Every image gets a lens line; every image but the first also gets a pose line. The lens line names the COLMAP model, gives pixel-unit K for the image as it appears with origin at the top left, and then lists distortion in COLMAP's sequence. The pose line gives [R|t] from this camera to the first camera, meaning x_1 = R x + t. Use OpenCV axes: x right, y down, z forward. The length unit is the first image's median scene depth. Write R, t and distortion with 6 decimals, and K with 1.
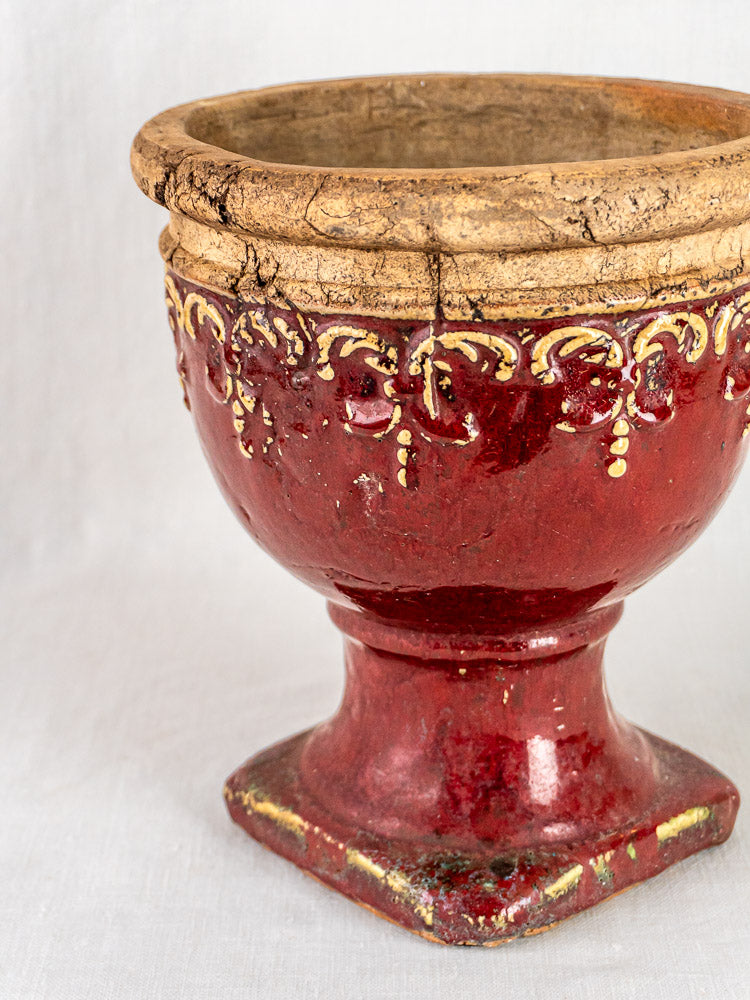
lens RADIAL K [[2100.1, 0, 364.3], [0, 2100.1, 483.4], [0, 0, 1]] dist [-0.029391, 0.389288]
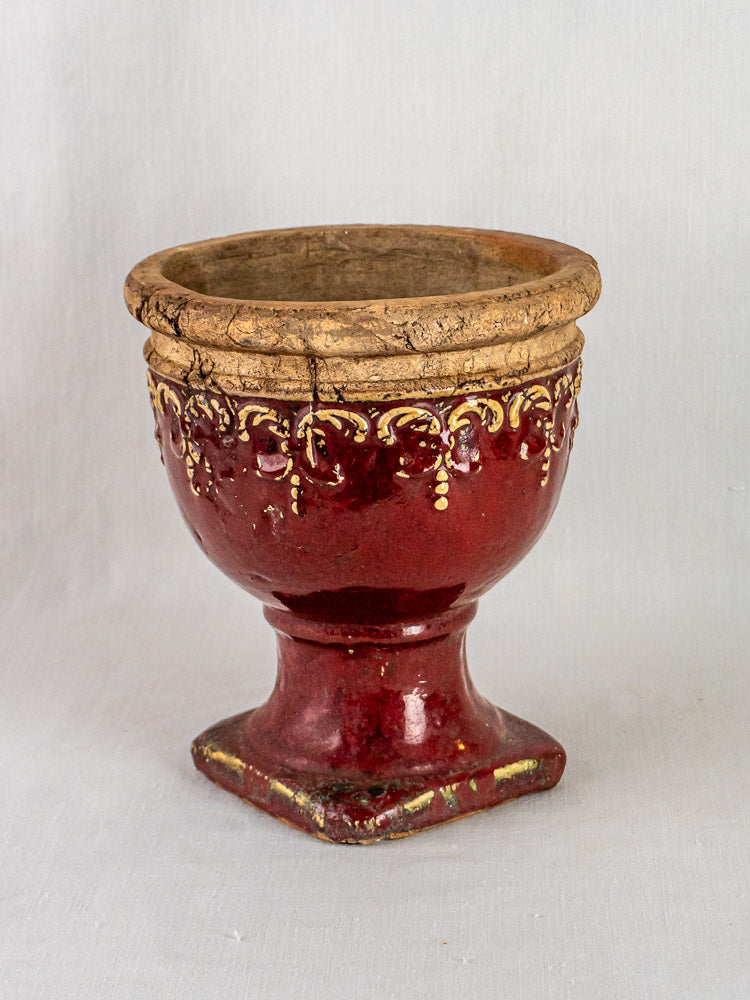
lens RADIAL K [[2502.9, 0, 375.0], [0, 2502.9, 500.0], [0, 0, 1]] dist [-0.091280, -0.390551]
pose [[0.998022, 0.013765, -0.061348, 0.177959], [-0.016700, 0.998728, -0.047584, 0.072967], [0.060615, 0.048515, 0.996982, -0.737168]]
